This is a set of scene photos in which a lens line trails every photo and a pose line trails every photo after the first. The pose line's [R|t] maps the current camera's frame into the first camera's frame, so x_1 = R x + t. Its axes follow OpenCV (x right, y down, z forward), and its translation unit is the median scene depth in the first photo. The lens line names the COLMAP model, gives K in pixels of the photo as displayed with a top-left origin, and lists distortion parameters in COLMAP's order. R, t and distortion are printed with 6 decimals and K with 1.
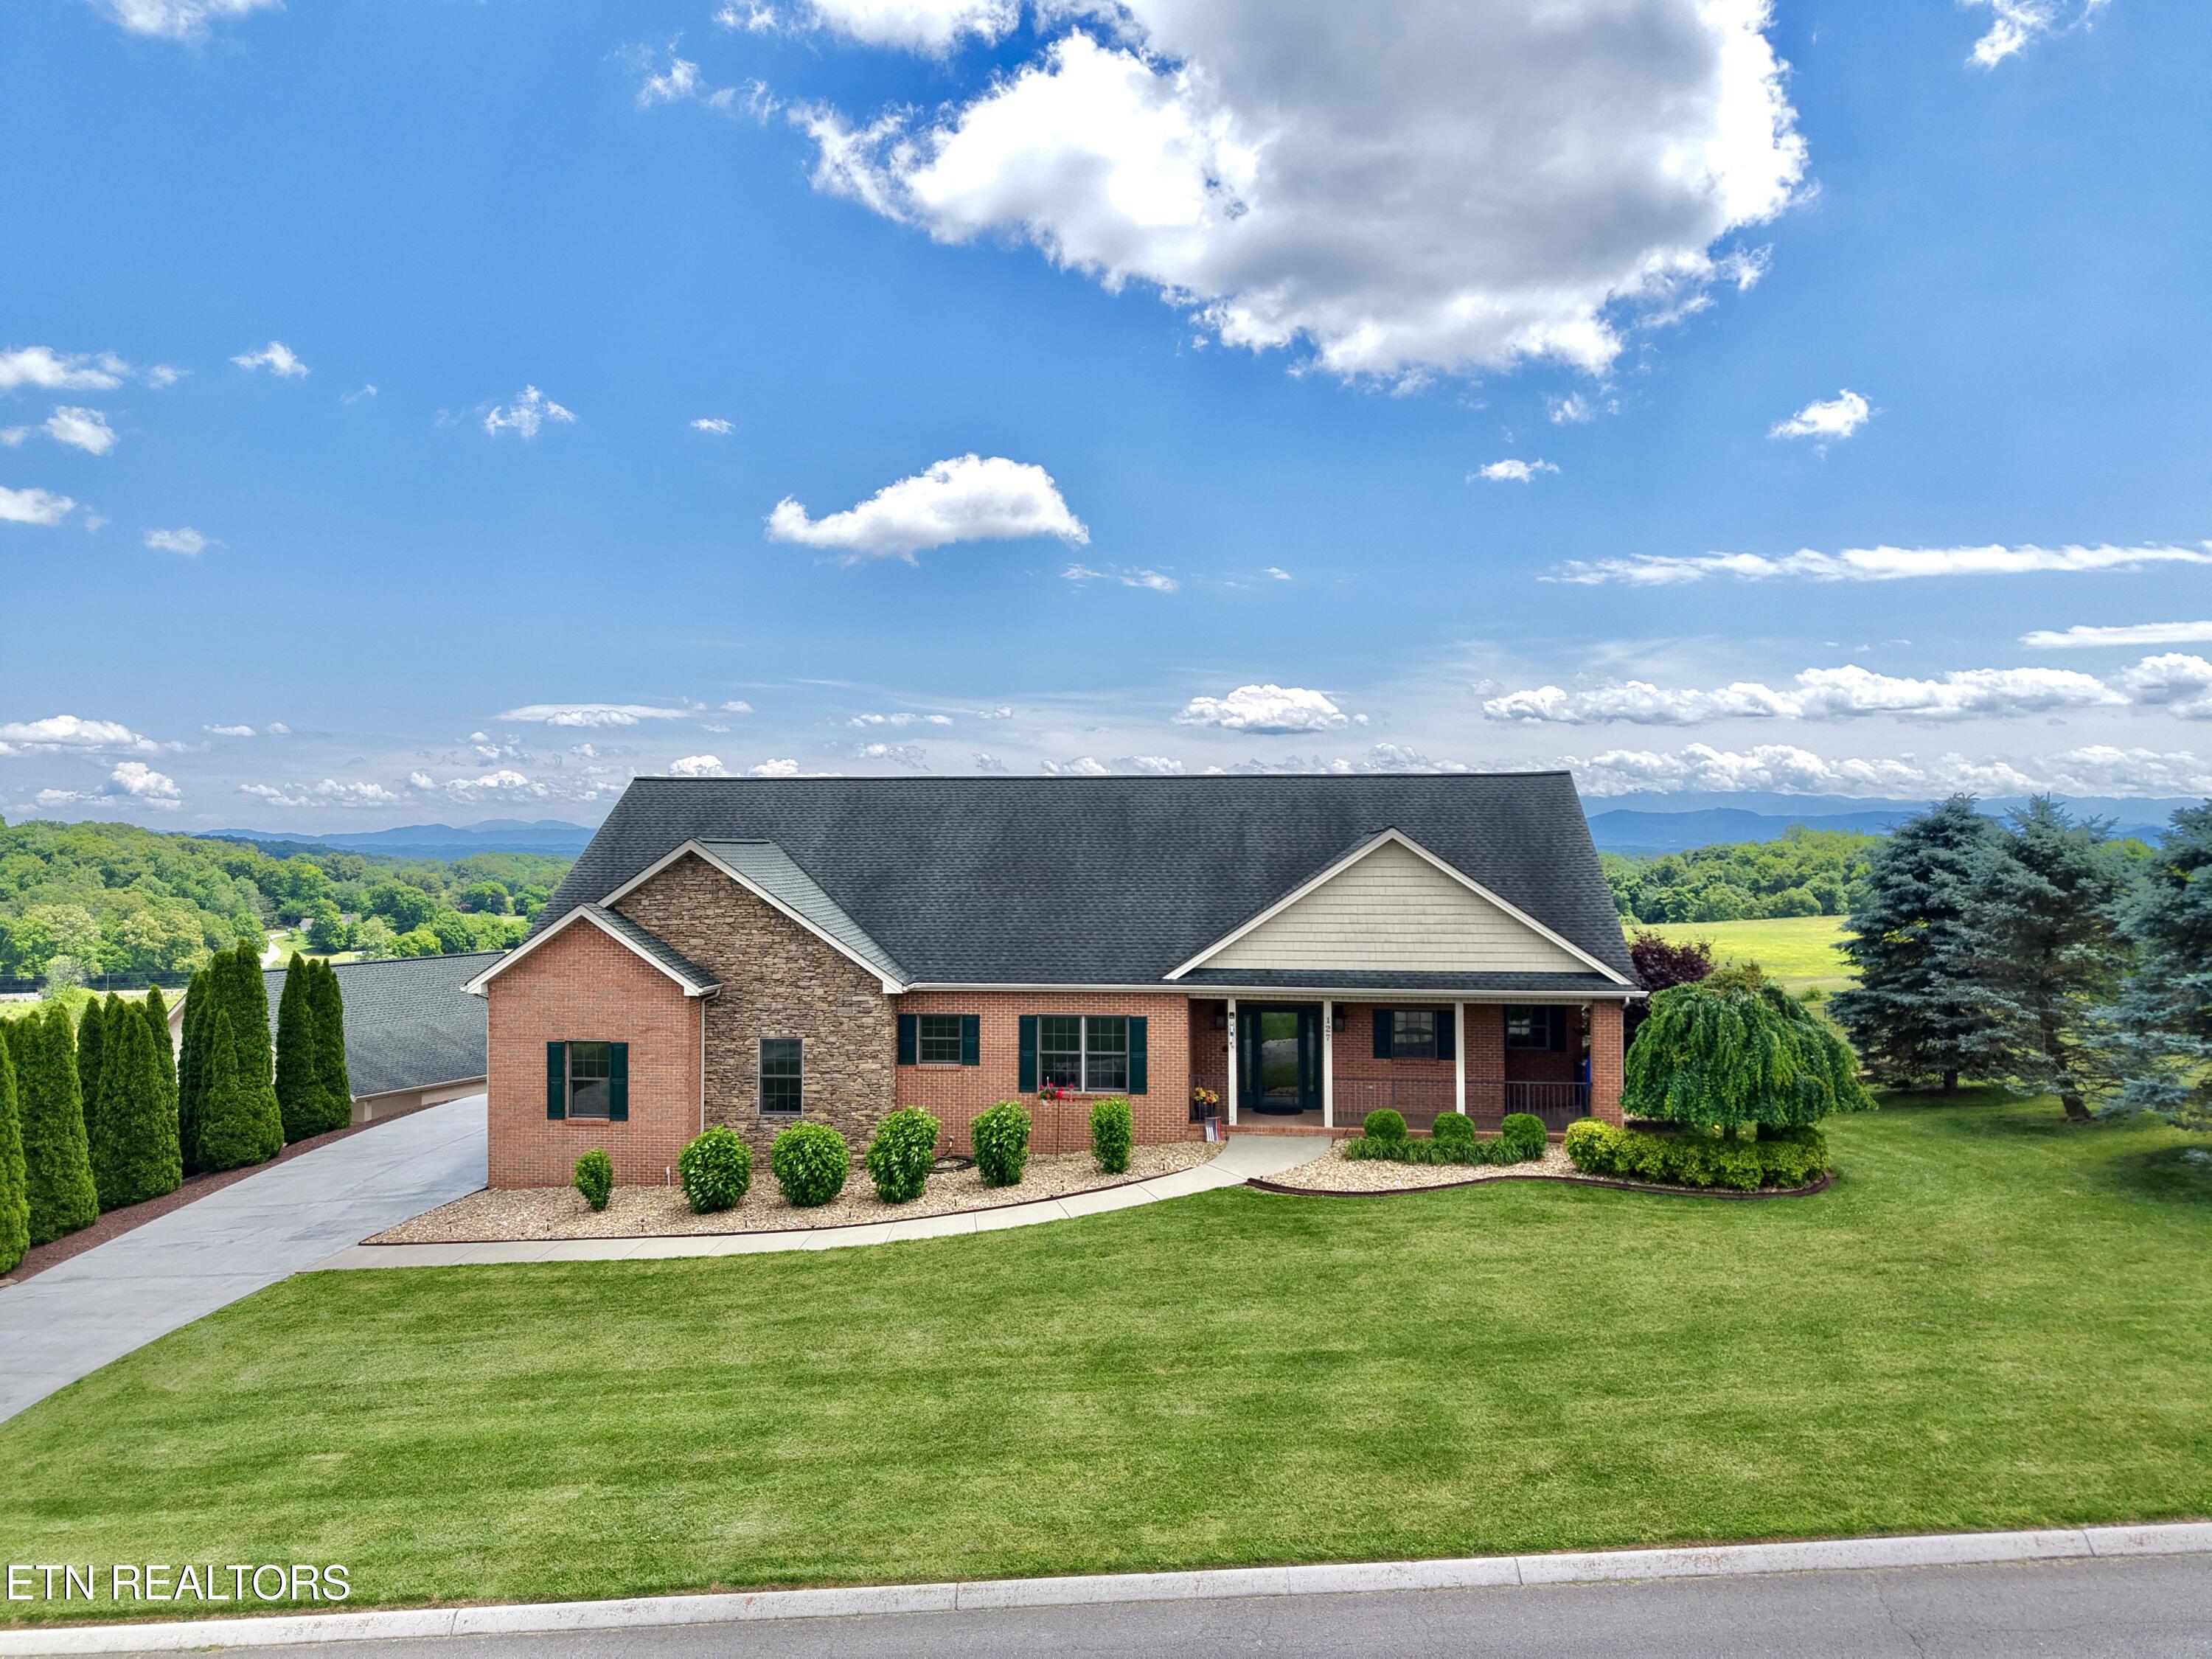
lens RADIAL K [[1542.6, 0, 1107.0], [0, 1542.6, 758.2], [0, 0, 1]] dist [0.052049, -0.067122]
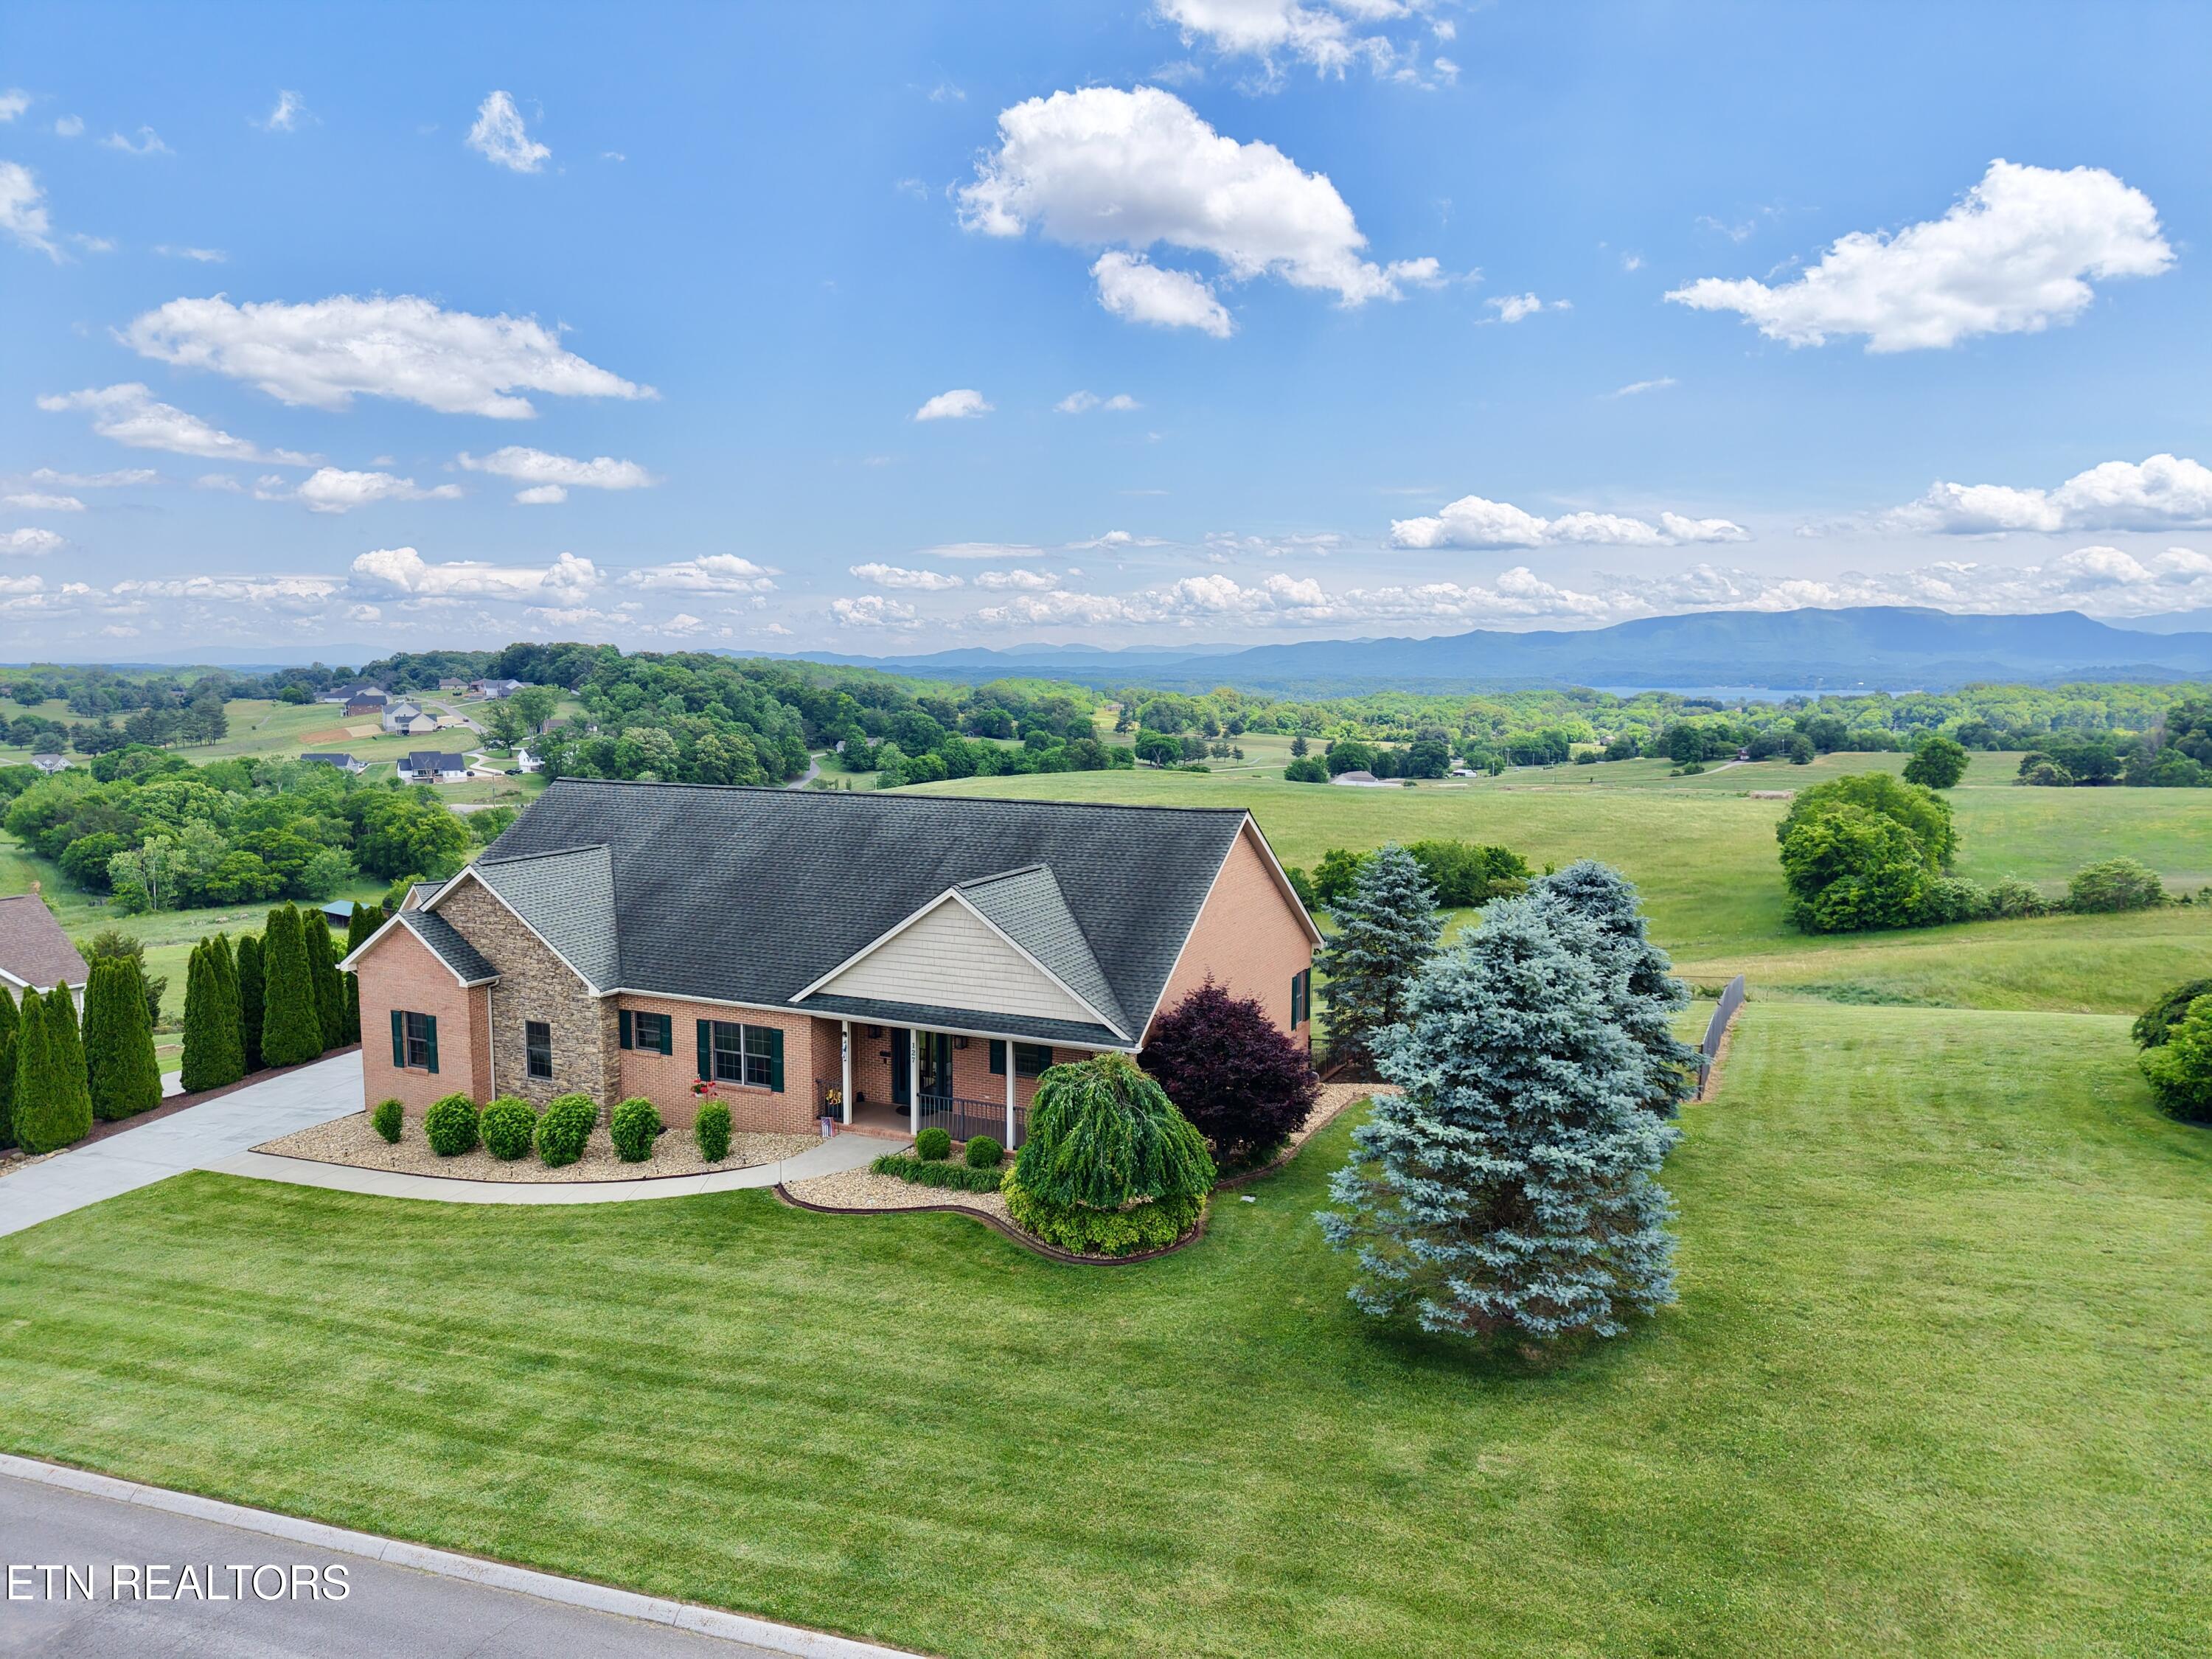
lens RADIAL K [[1561.2, 0, 1106.0], [0, 1561.2, 829.5], [0, 0, 1]] dist [0.003902, -0.003176]
pose [[0.941011, 0.037766, -0.336261, 0.655809], [0.018236, 0.986648, 0.161845, -0.173570], [0.337883, -0.158430, 0.927758, -0.004639]]
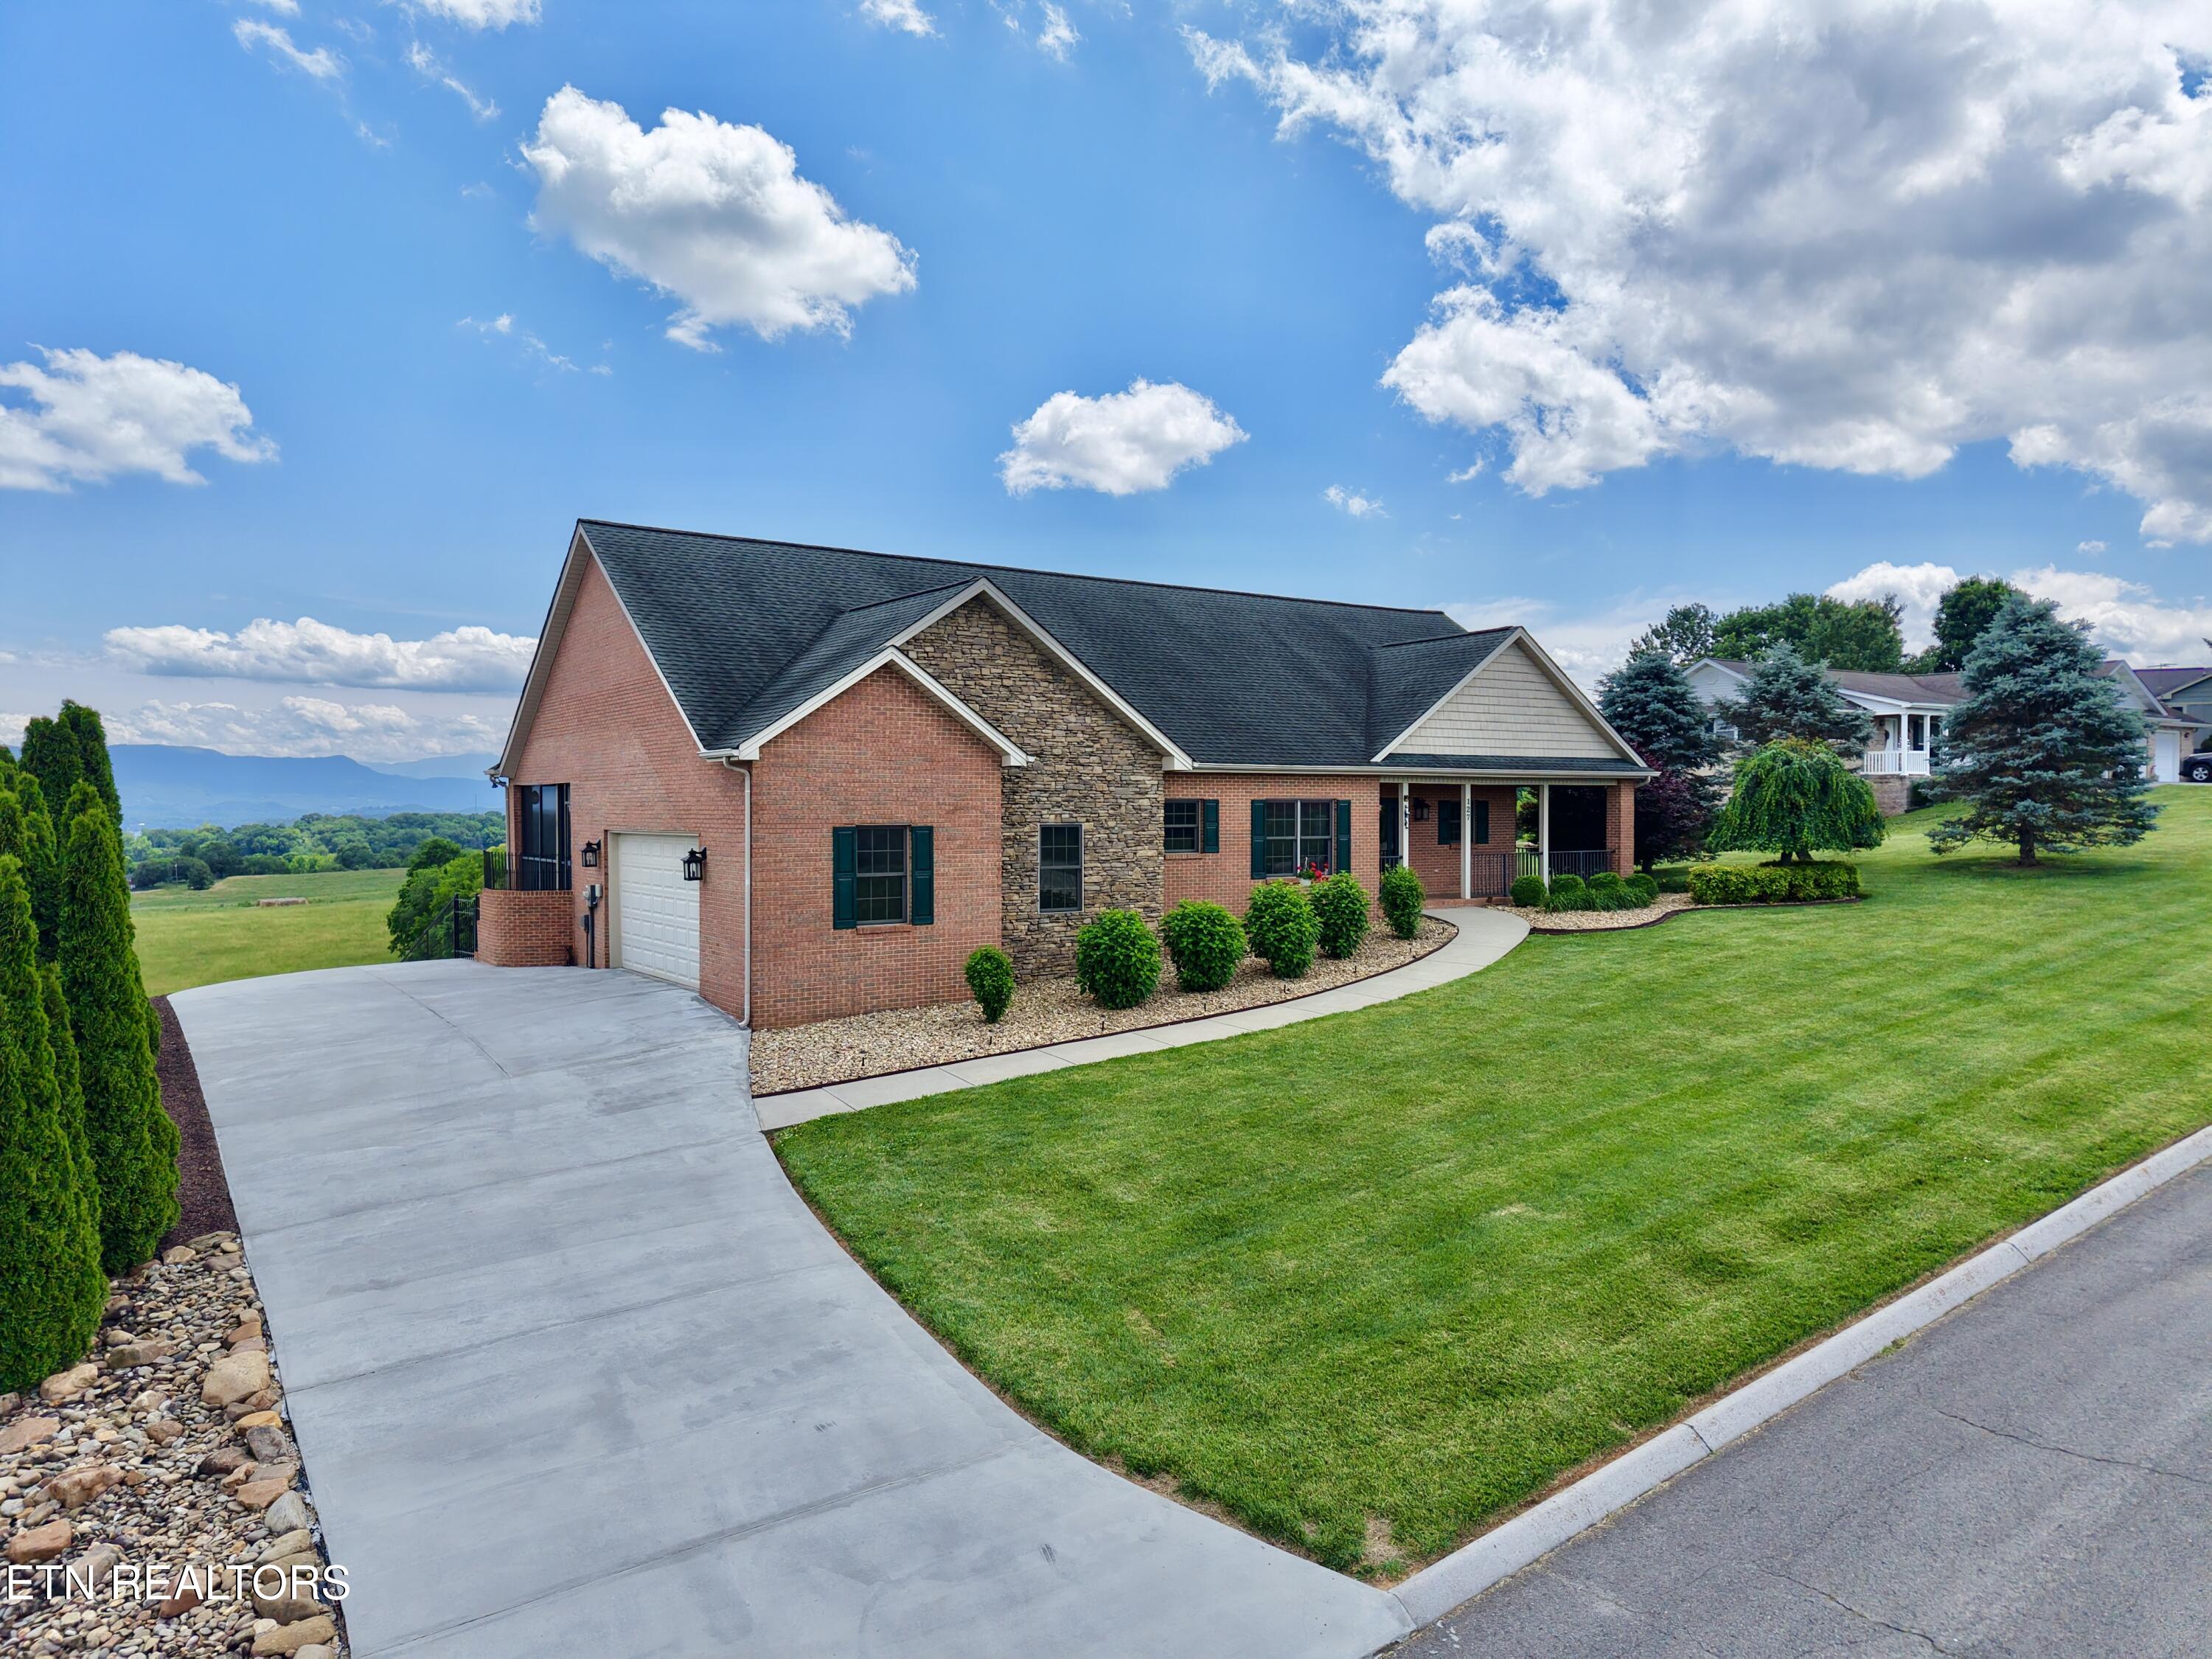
lens RADIAL K [[1561.2, 0, 1106.0], [0, 1561.2, 829.5], [0, 0, 1]] dist [0.003902, -0.003176]
pose [[0.746452, -0.007408, 0.665398, -0.767836], [-0.032978, 0.998298, 0.048109, 0.142892], [-0.664622, -0.057854, 0.744937, 0.346129]]
